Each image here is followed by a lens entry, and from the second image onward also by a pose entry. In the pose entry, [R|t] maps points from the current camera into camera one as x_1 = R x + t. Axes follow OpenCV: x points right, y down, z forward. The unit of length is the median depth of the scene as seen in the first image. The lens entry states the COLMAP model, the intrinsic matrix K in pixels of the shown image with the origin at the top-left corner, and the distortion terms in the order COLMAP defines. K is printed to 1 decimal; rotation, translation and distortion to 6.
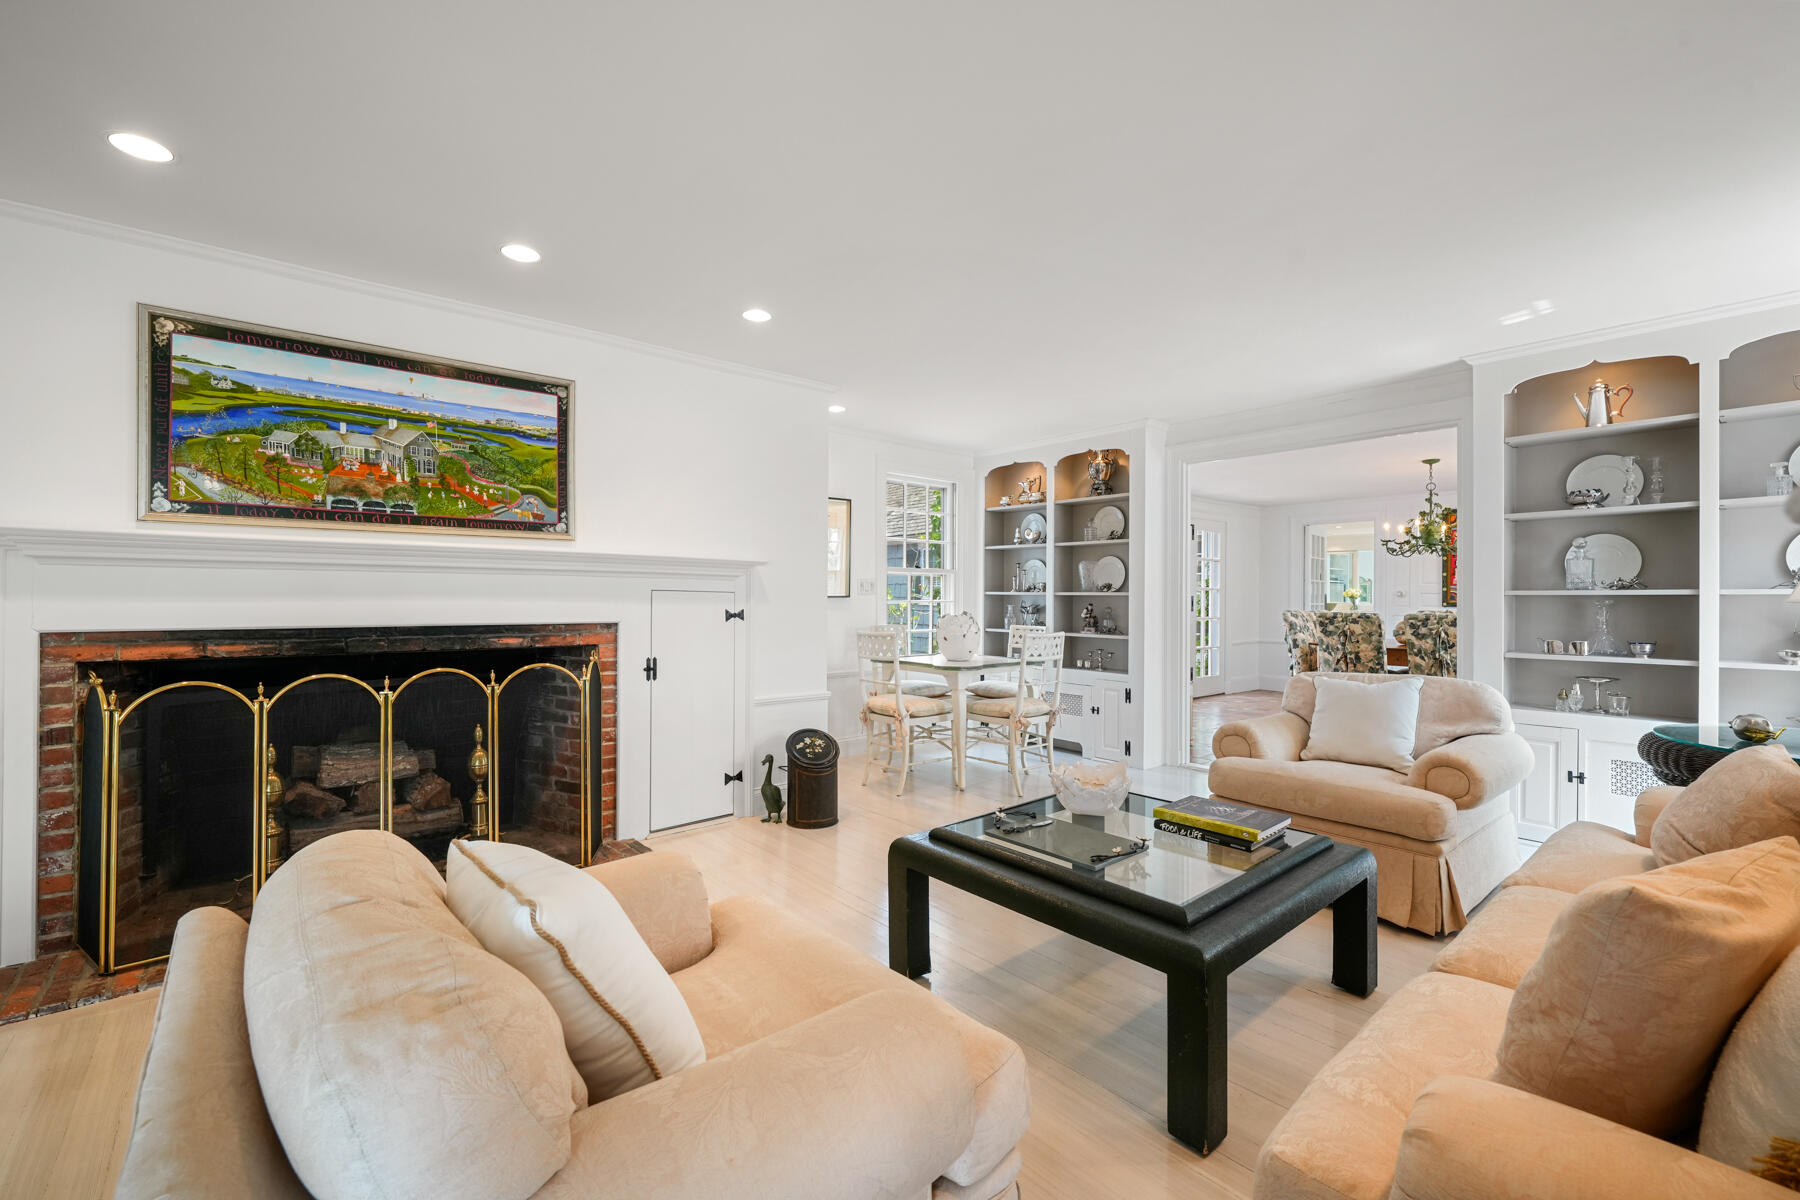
lens RADIAL K [[775.6, 0, 886.7], [0, 775.6, 598.1], [0, 0, 1]] dist [0.002563, 0.000129]
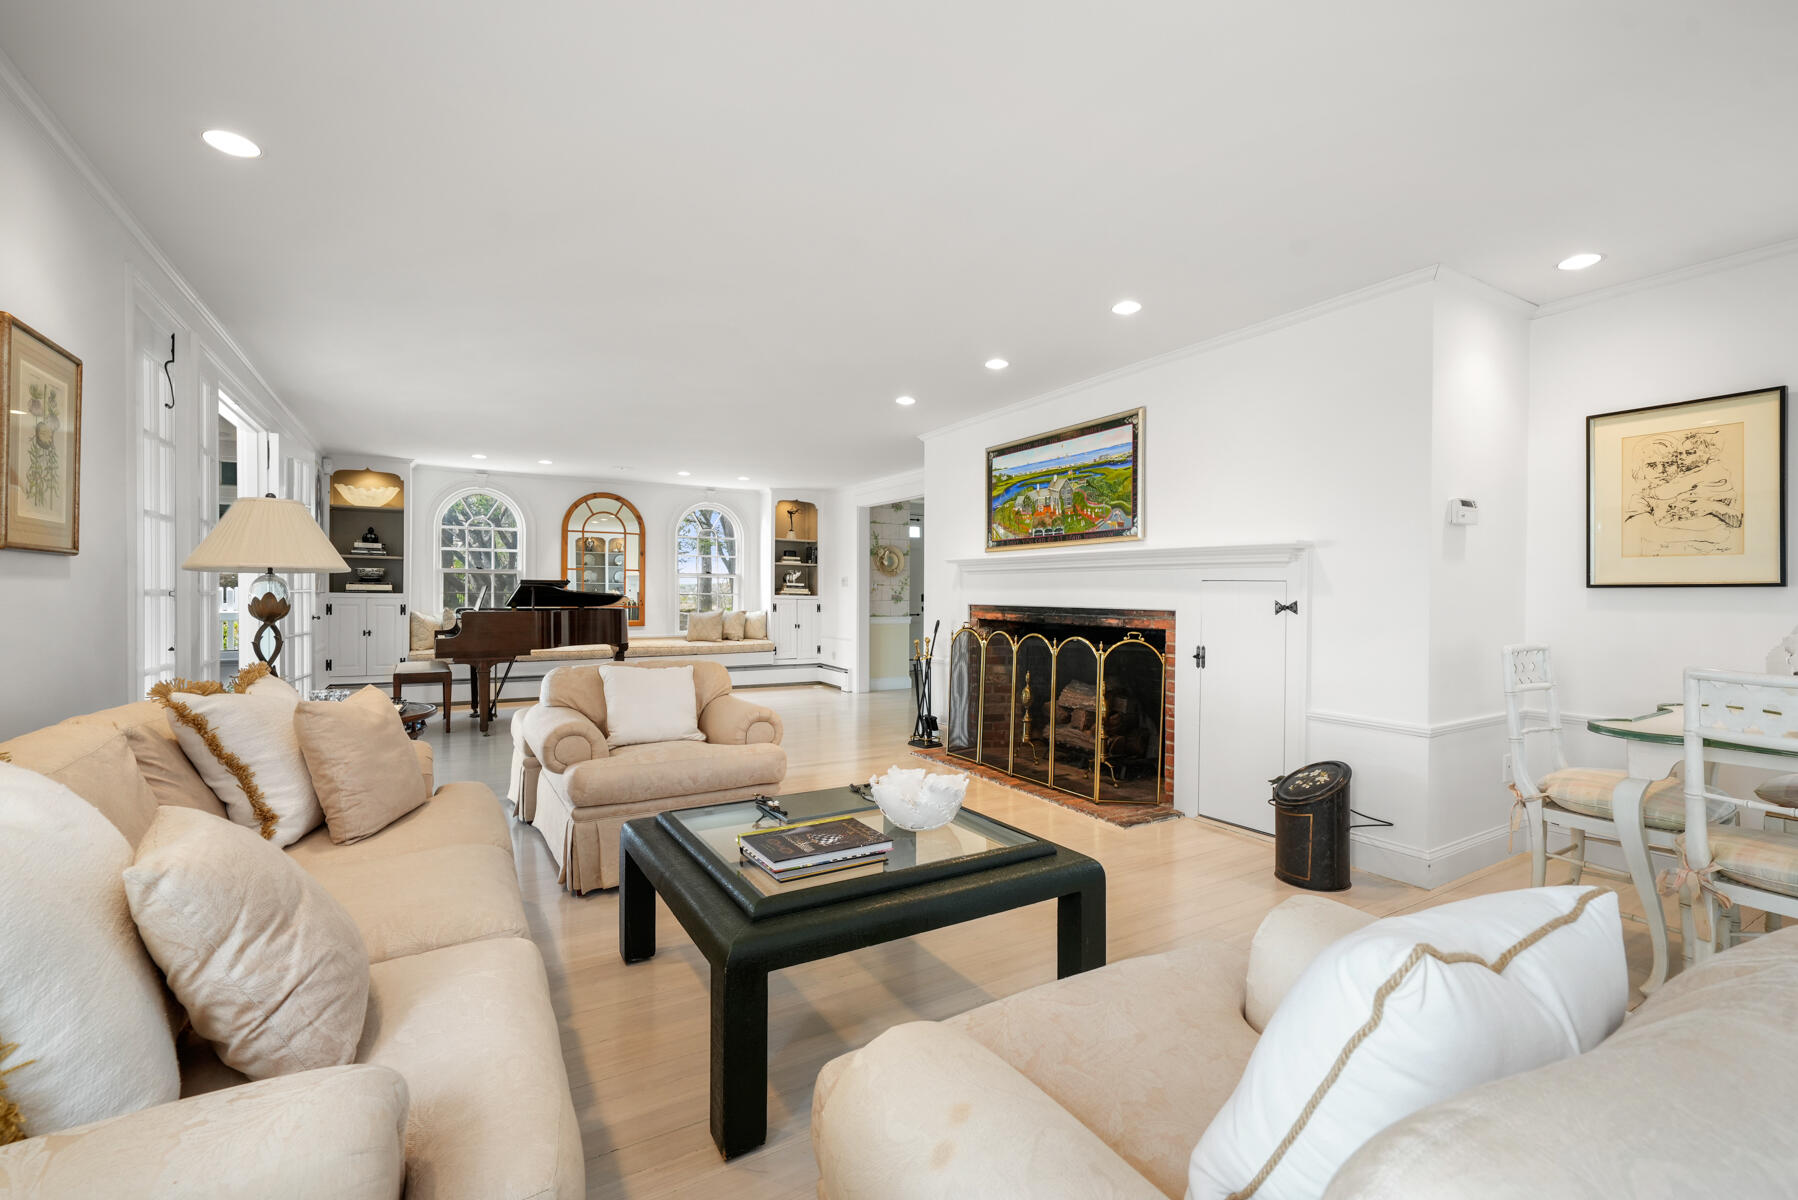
lens RADIAL K [[774.8, 0, 889.7], [0, 774.8, 594.7], [0, 0, 1]] dist [0.002563, 0.000129]
pose [[-0.185758, 0.000372, -0.982595, 0.907715], [-0.004683, 0.999988, 0.001264, 0.010675], [0.982584, 0.004836, -0.185754, 0.904923]]
